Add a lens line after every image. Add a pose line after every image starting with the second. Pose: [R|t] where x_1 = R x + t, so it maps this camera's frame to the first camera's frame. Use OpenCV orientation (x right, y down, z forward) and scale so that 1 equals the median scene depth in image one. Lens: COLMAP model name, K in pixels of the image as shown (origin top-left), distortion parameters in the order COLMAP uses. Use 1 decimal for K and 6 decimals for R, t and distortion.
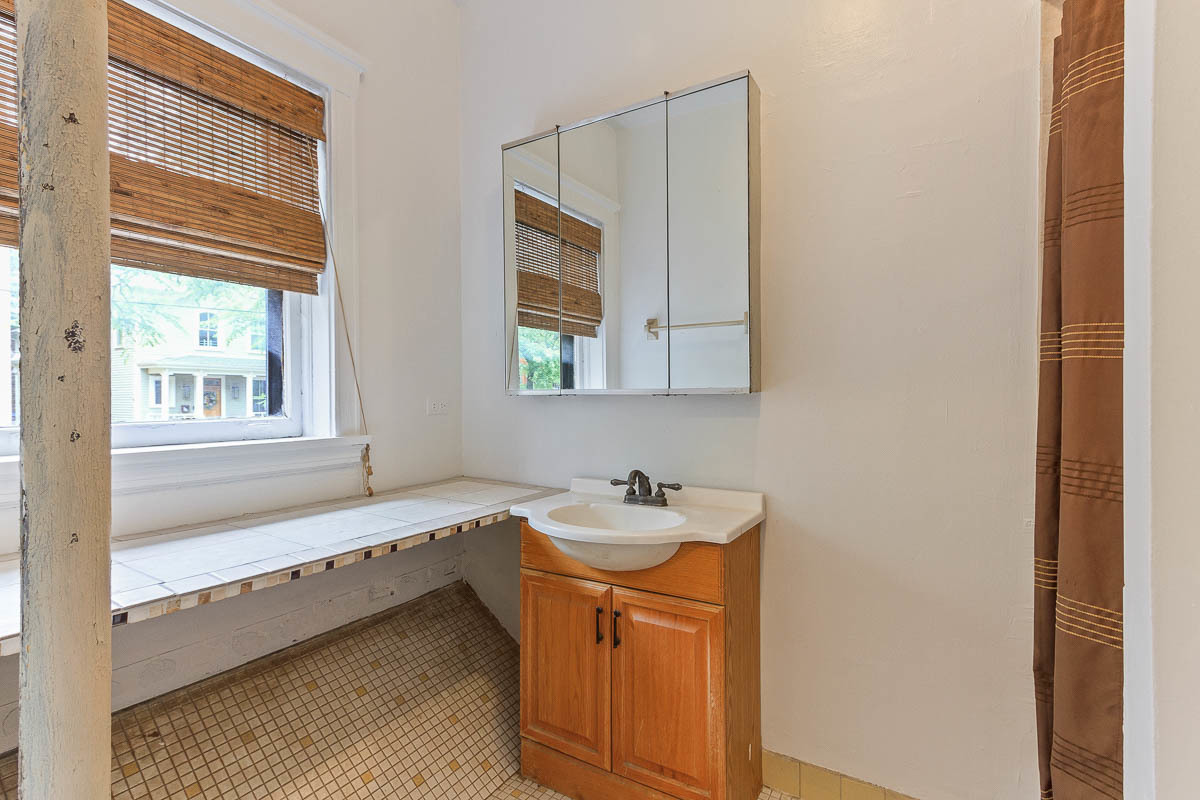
lens RADIAL K [[566.2, 0, 598.3], [0, 566.2, 400.7], [0, 0, 1]] dist [0.010481, -0.000093]
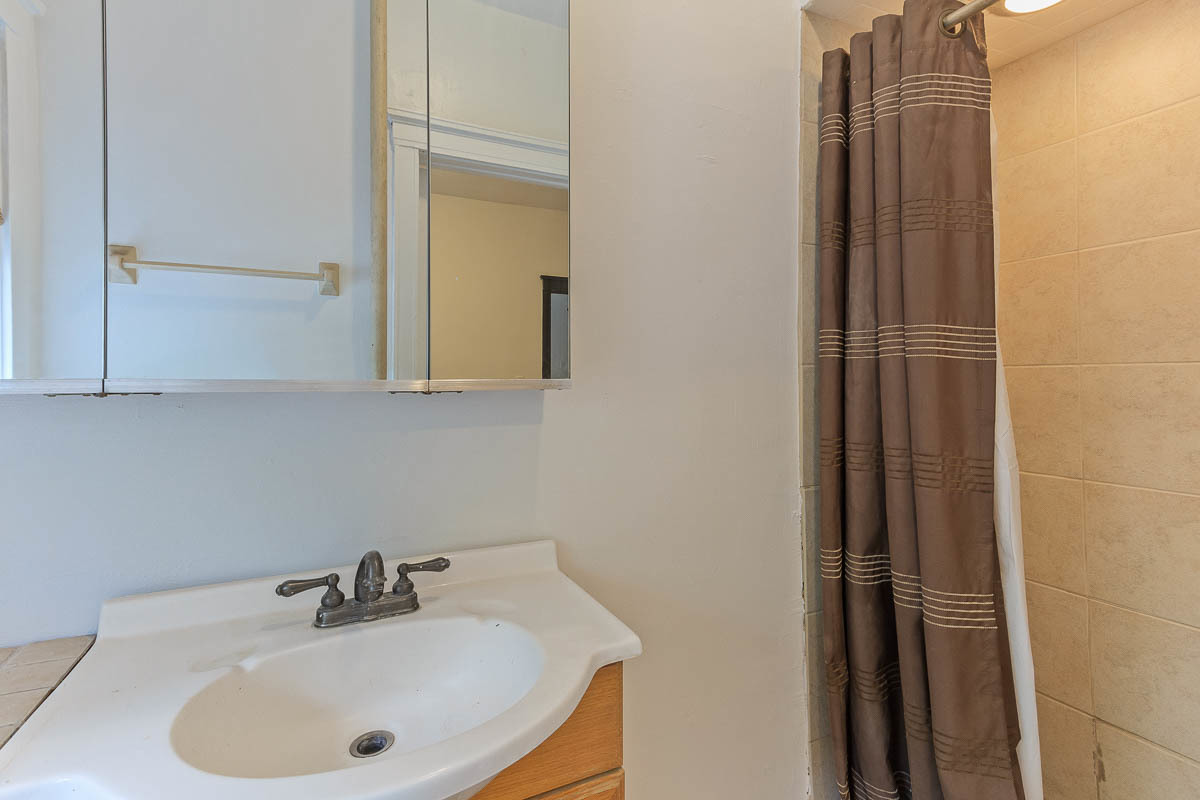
lens RADIAL K [[566.2, 0, 594.5], [0, 566.2, 378.6], [0, 0, 1]] dist [0.010481, -0.000093]
pose [[0.535027, 0.020909, 0.844576, -0.225735], [-0.001136, 0.999711, -0.024030, -0.005501], [-0.844834, 0.011897, 0.534896, 0.596672]]
